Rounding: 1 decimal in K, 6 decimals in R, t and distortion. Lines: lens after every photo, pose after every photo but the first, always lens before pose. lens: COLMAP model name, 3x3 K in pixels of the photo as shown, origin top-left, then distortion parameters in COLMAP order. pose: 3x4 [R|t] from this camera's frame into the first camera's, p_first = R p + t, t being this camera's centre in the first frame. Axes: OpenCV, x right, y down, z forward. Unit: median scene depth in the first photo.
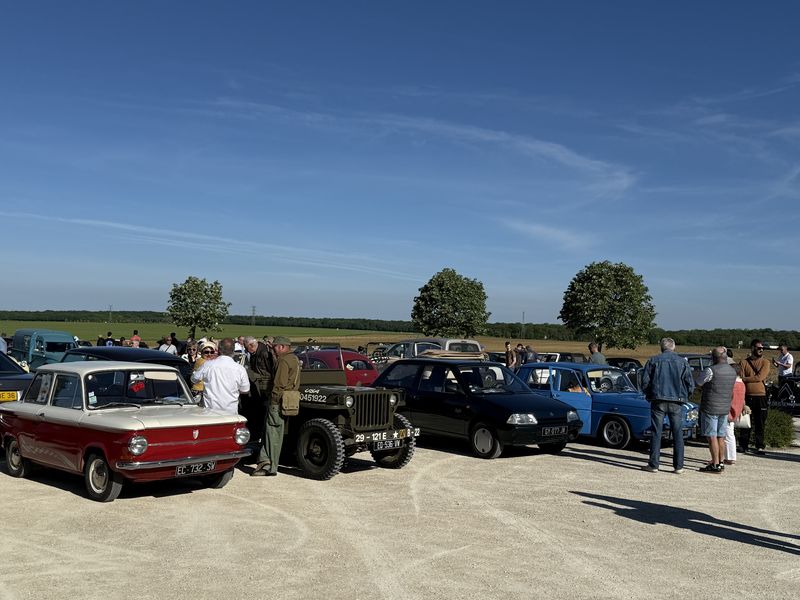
lens RADIAL K [[871.9, 0, 413.3], [0, 871.9, 320.6], [0, 0, 1]] dist [0.073018, -0.015848]
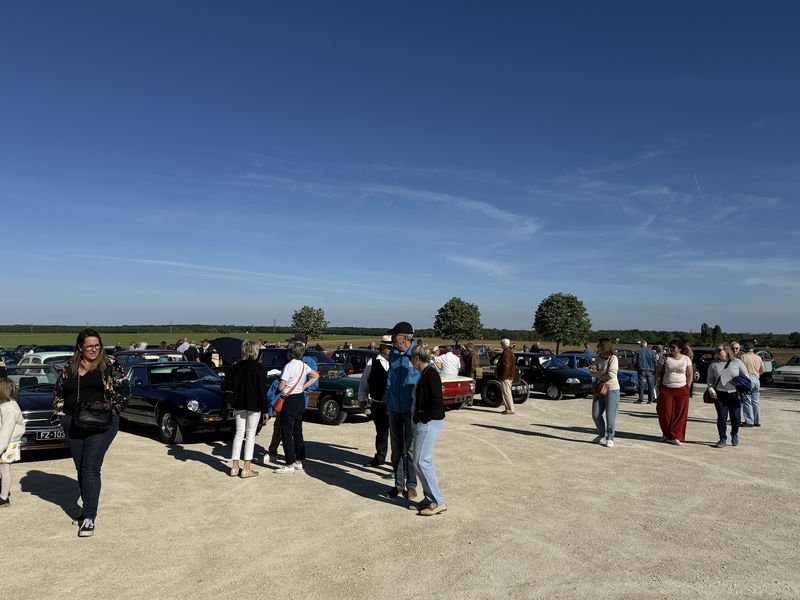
lens RADIAL K [[618.6, 0, 400.0], [0, 618.6, 300.0], [0, 0, 1]] dist [0.050371, -0.006146]
pose [[0.999590, -0.015797, 0.023899, -0.091493], [0.016843, 0.998880, -0.044224, -0.006046], [-0.023173, 0.044608, 0.998736, -0.138032]]
